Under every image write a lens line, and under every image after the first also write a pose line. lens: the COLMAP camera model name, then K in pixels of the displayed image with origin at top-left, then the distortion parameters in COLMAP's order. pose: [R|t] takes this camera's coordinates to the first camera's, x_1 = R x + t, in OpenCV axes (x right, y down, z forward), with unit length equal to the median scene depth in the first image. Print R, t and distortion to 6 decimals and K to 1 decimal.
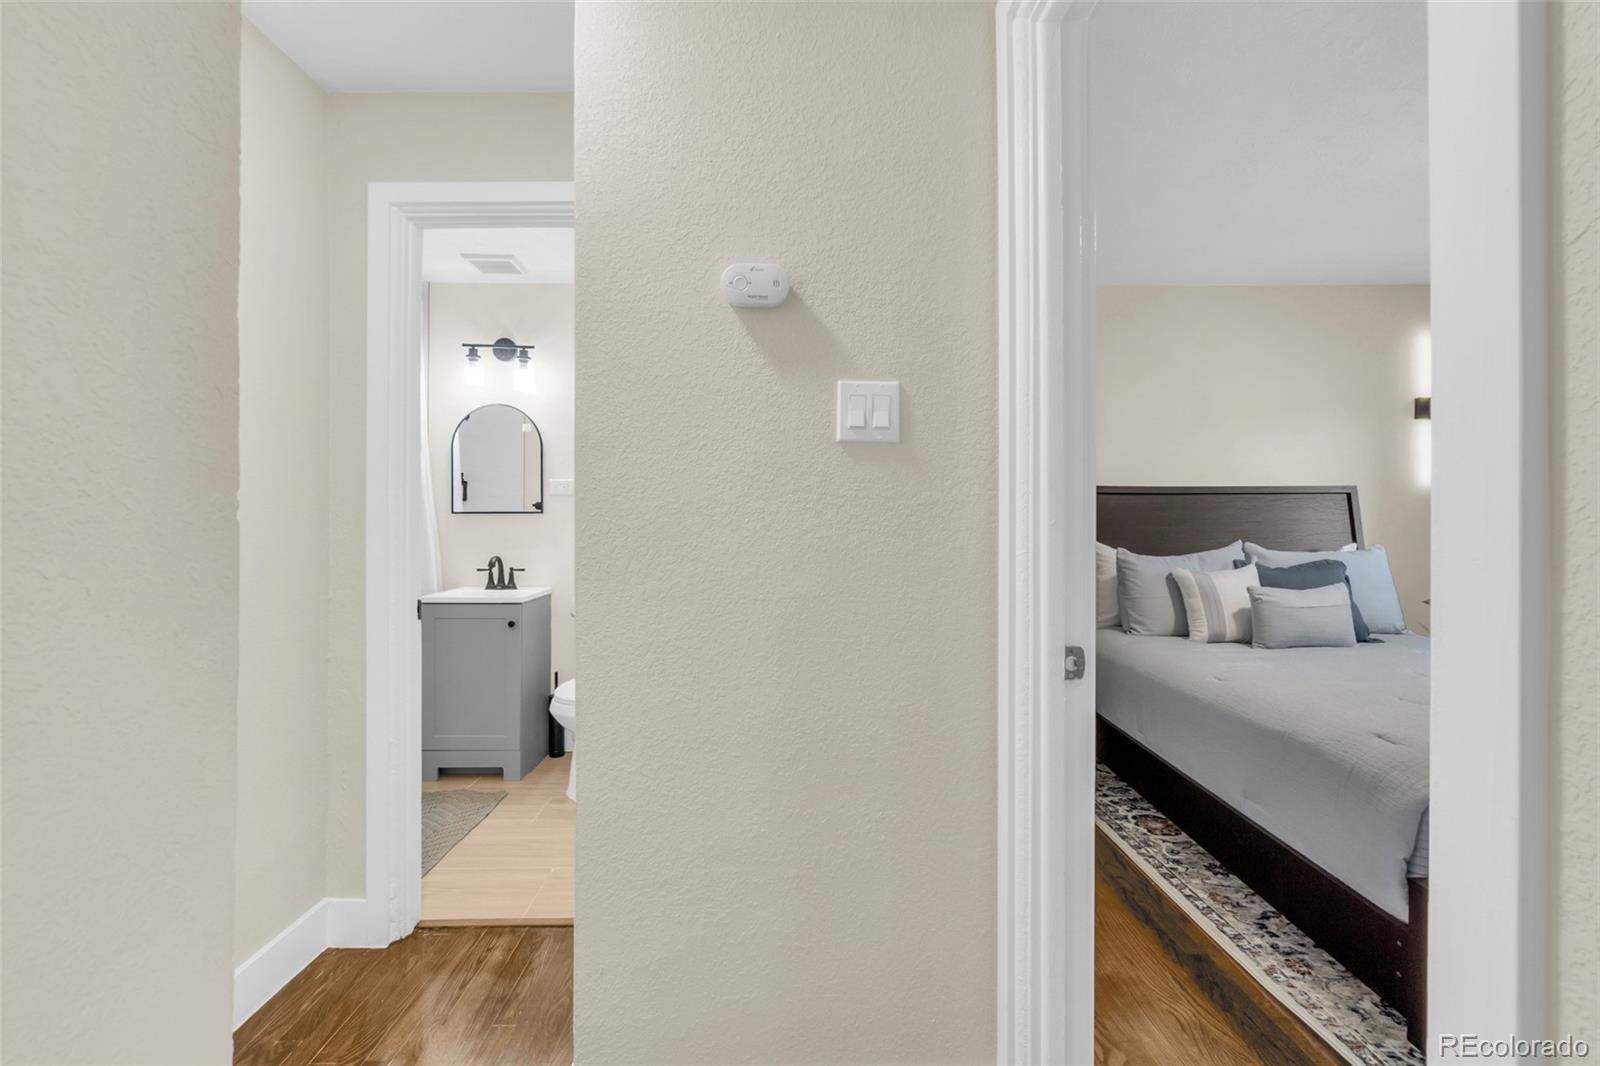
lens RADIAL K [[697.1, 0, 797.0], [0, 697.1, 520.8], [0, 0, 1]] dist [-0.007876, 0.002339]
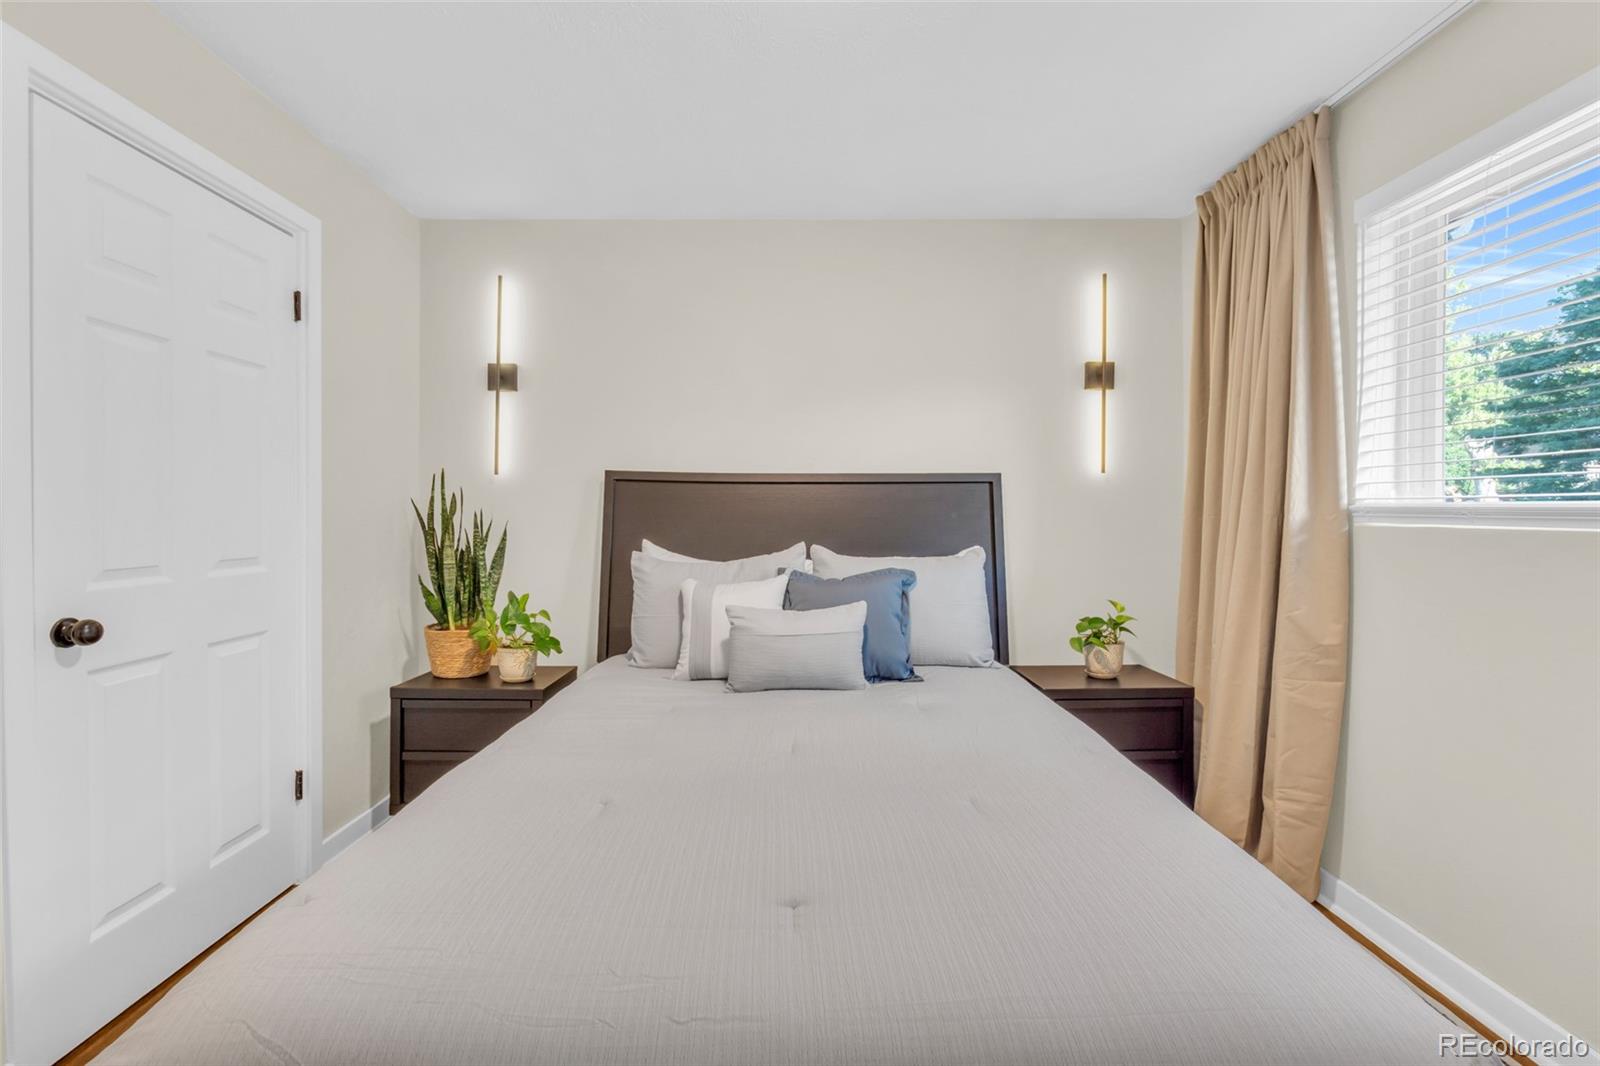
lens RADIAL K [[697.1, 0, 801.5], [0, 697.1, 532.1], [0, 0, 1]] dist [-0.007876, 0.002339]
pose [[0.999990, 0.004446, -0.000656, 0.696205], [-0.004429, 0.999698, 0.024181, -0.001955], [0.000763, -0.024178, 0.999707, 0.252270]]
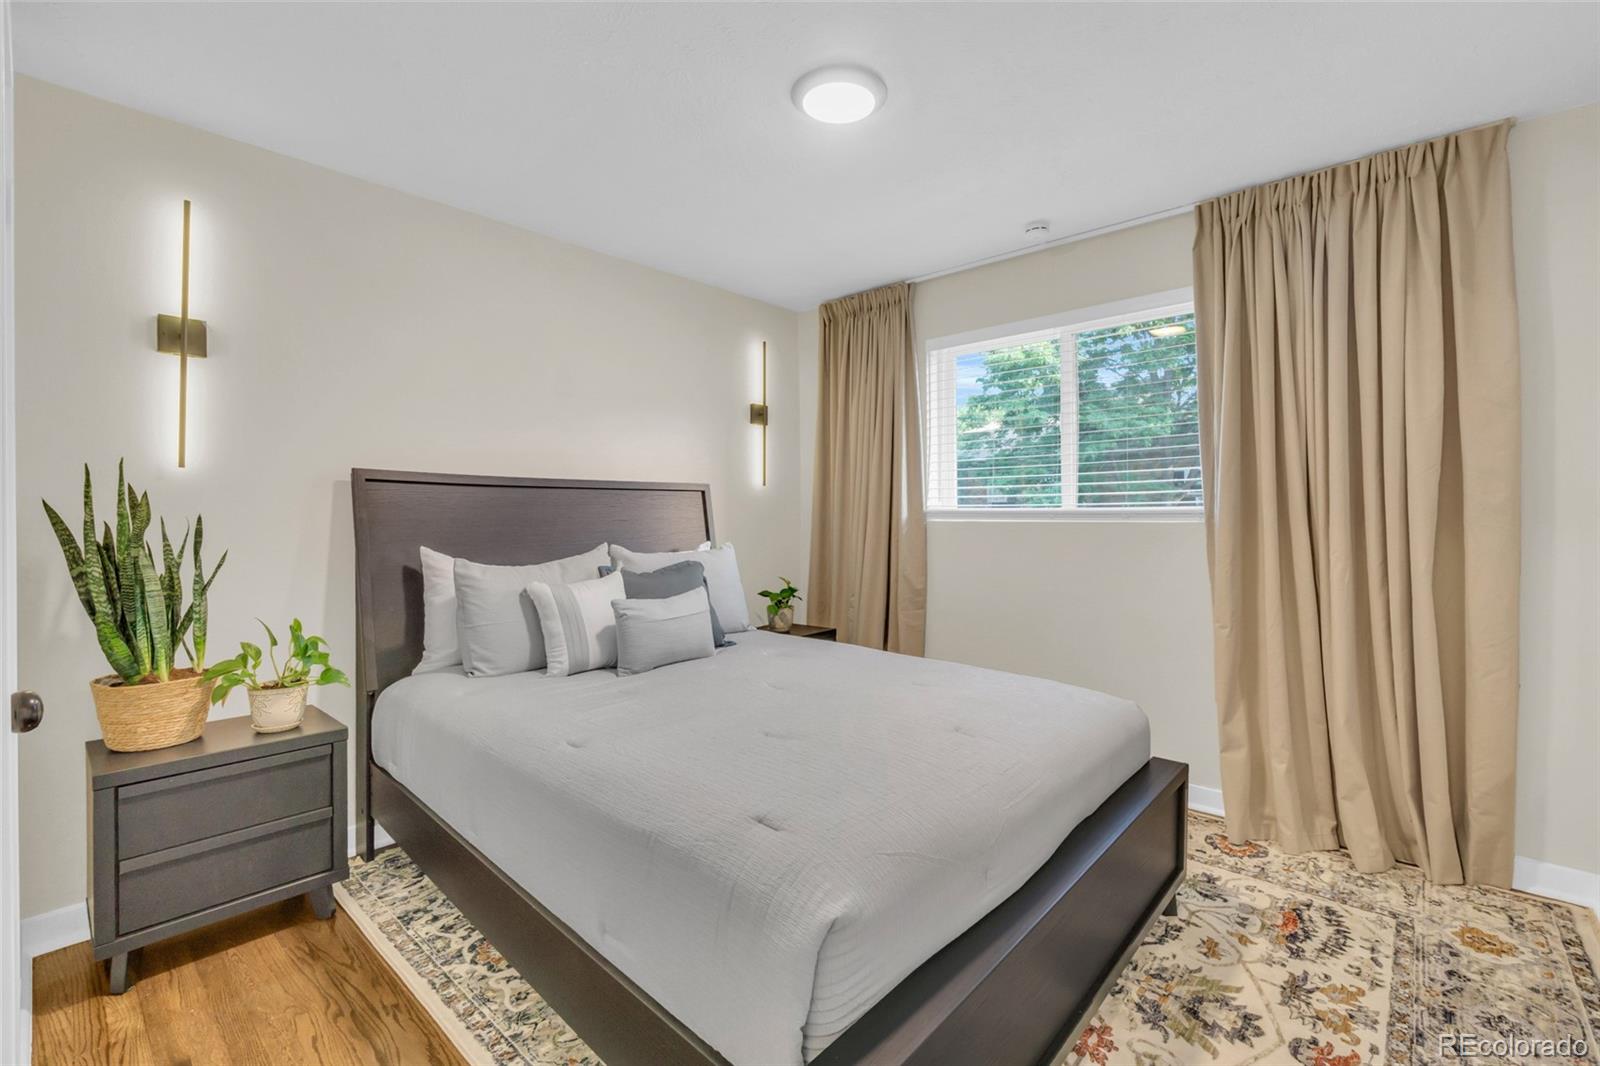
lens RADIAL K [[697.1, 0, 804.5], [0, 697.1, 534.7], [0, 0, 1]] dist [-0.007876, 0.002339]
pose [[0.675436, -0.022796, 0.737067, 0.187971], [0.002499, 0.999587, 0.028626, -0.006501], [-0.737415, -0.017493, 0.675214, 0.264598]]
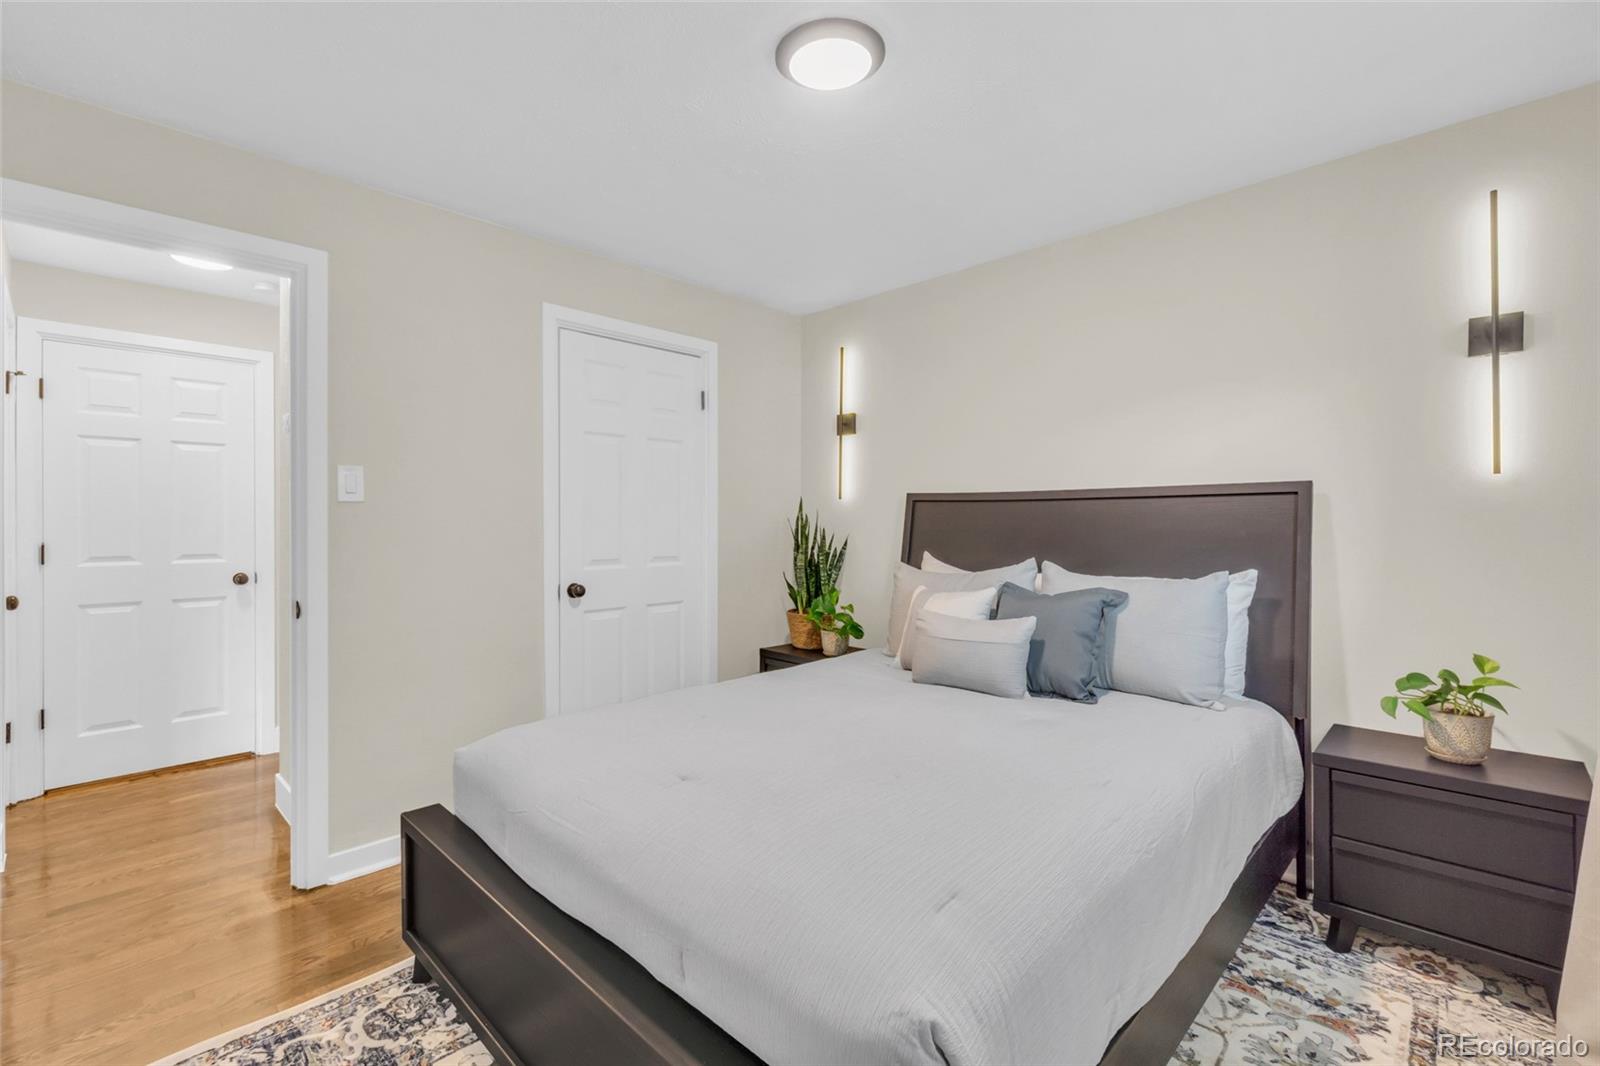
lens RADIAL K [[697.1, 0, 795.3], [0, 697.1, 534.0], [0, 0, 1]] dist [-0.007876, 0.002339]
pose [[0.706928, 0.011737, -0.707189, 1.103298], [-0.001793, 0.999889, 0.014803, -0.011818], [0.707284, -0.009197, 0.706870, 0.265664]]
